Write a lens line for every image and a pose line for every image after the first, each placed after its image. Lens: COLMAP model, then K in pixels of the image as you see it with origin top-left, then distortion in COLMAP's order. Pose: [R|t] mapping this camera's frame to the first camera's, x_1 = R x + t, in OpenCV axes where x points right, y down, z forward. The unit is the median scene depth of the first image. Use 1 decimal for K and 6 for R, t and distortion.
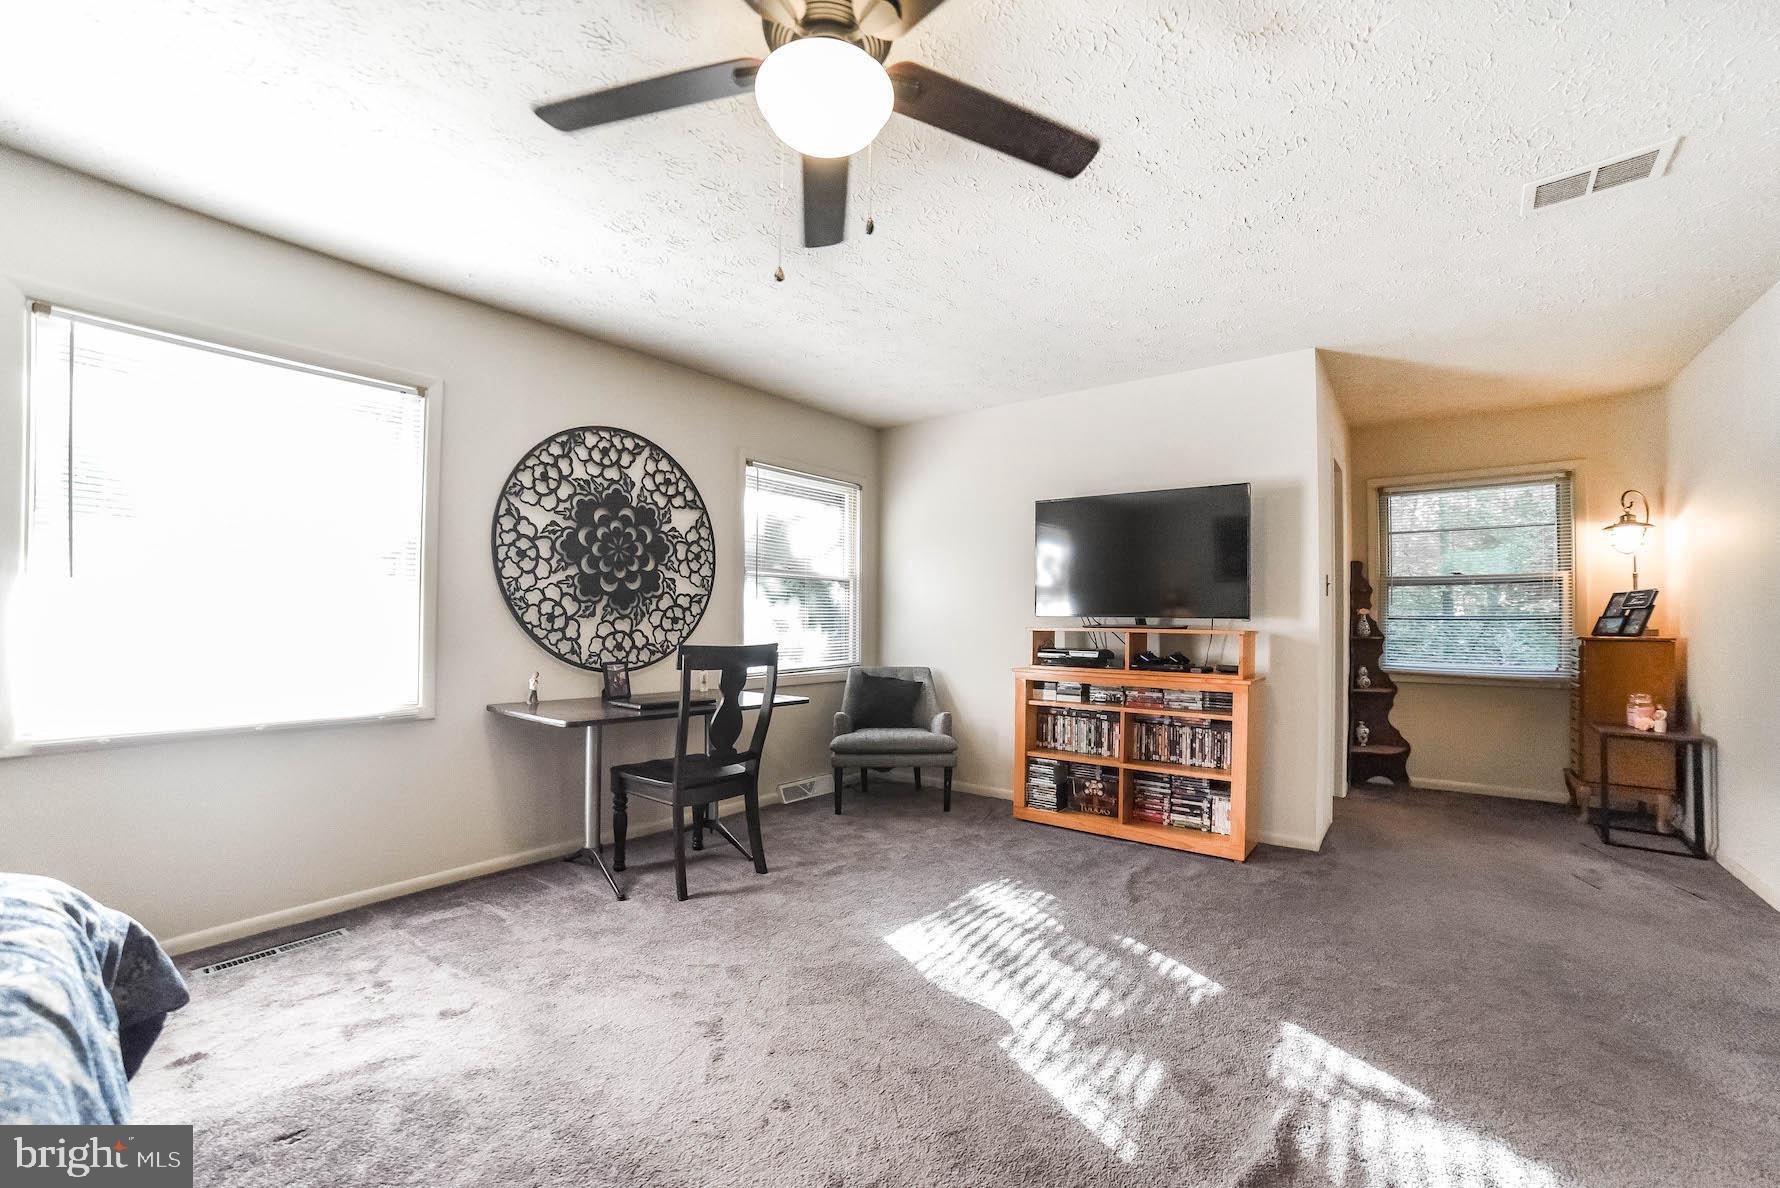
lens RADIAL K [[705.6, 0, 893.6], [0, 705.6, 611.7], [0, 0, 1]] dist [-0.094815, 0.034382]
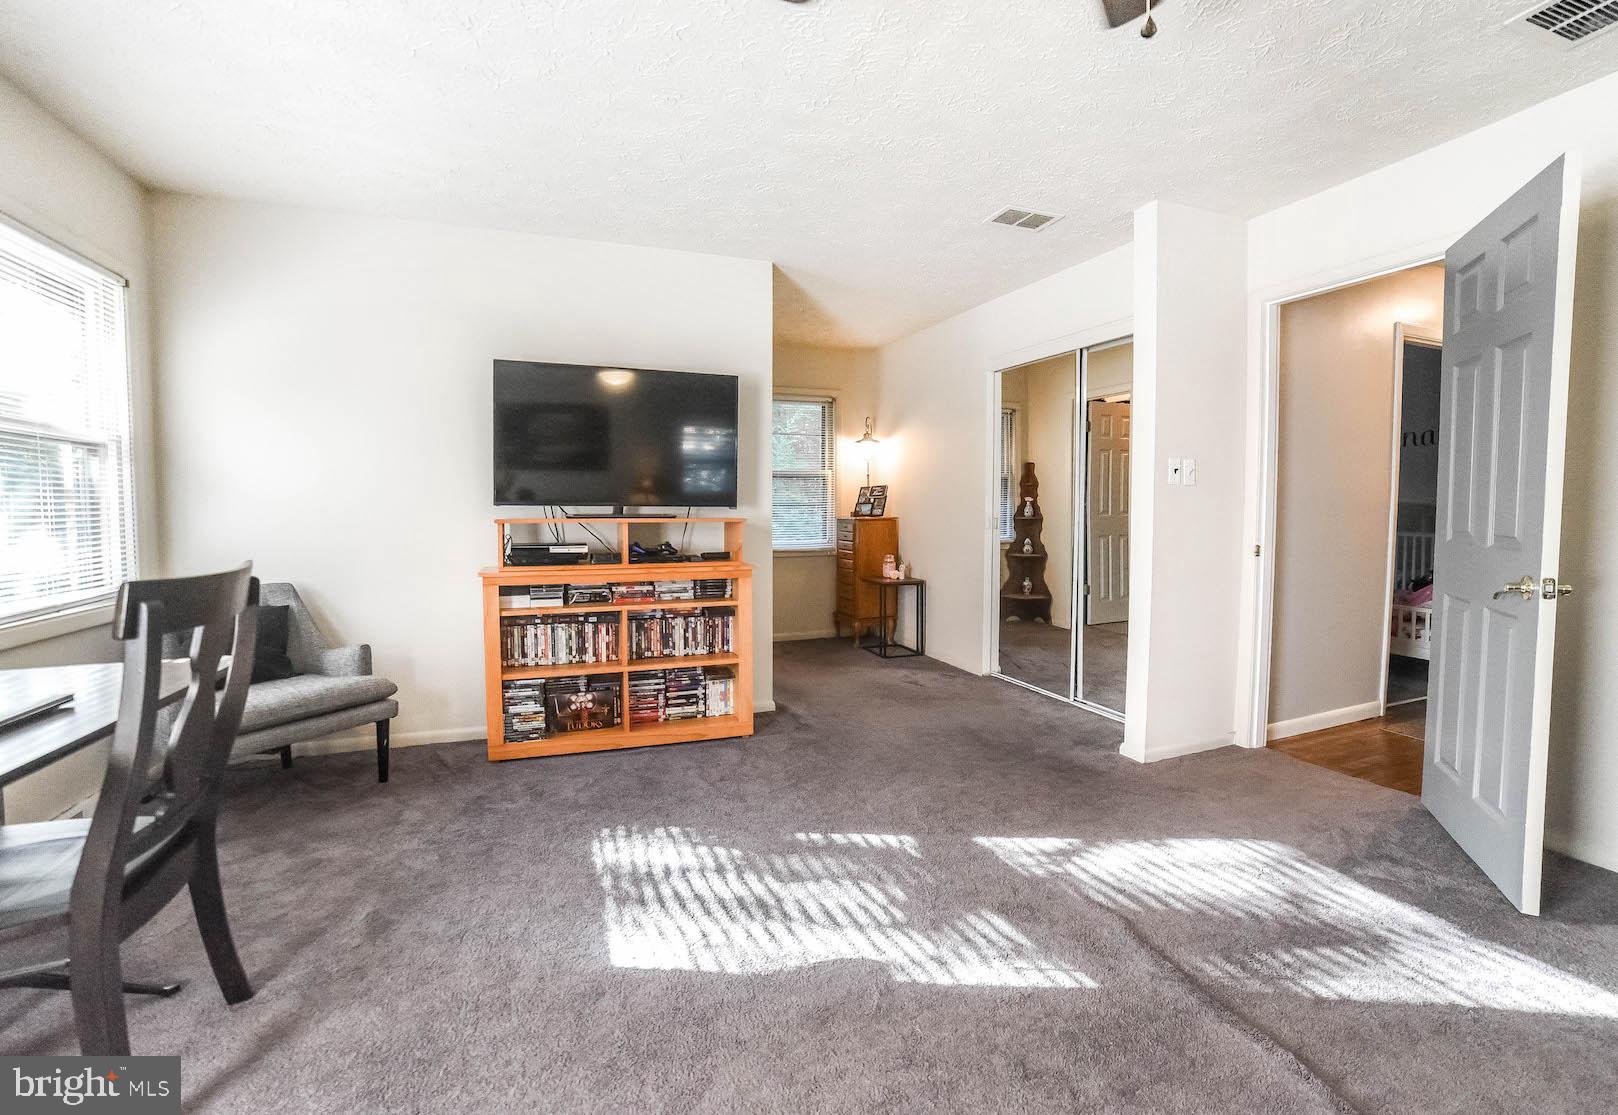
lens RADIAL K [[715.5, 0, 811.9], [0, 715.5, 542.9], [0, 0, 1]] dist [-0.057232, 0.000880]
pose [[0.508090, -0.049736, 0.859867, -0.346859], [-0.008701, 0.997984, 0.062867, -0.004554], [-0.861260, -0.039424, 0.506633, 0.329336]]
